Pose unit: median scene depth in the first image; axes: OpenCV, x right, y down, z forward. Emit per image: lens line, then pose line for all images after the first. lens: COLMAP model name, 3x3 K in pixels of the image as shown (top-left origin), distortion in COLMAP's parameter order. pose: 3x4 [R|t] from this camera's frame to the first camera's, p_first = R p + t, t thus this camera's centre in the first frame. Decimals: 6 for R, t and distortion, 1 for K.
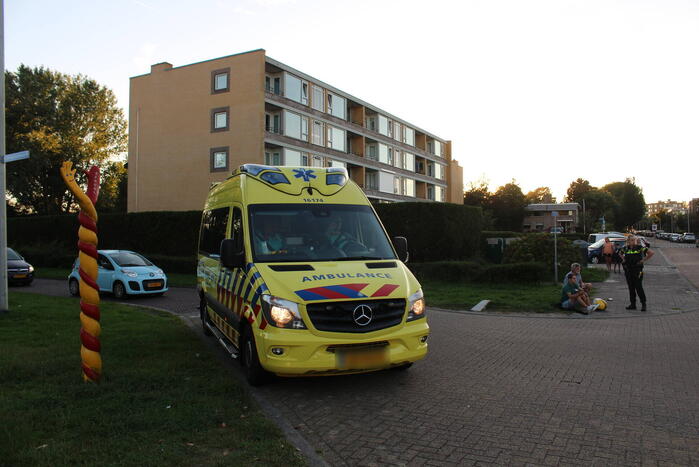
lens RADIAL K [[593.7, 0, 349.5], [0, 593.7, 233.5], [0, 0, 1]] dist [-0.137033, 0.000741]
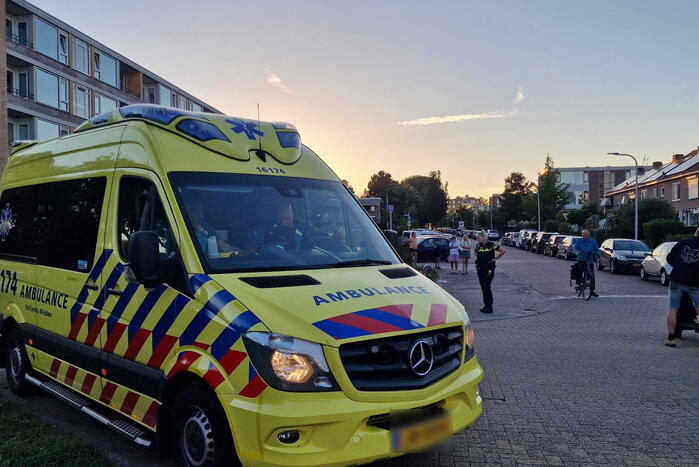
lens RADIAL K [[665.9, 0, 349.5], [0, 665.9, 233.5], [0, 0, 1]] dist [0.106832, -0.146583]
pose [[0.939012, -0.002507, 0.343874, -0.186235], [0.001387, 0.999993, 0.003503, 0.006743], [-0.343880, -0.002812, 0.939009, 0.263032]]
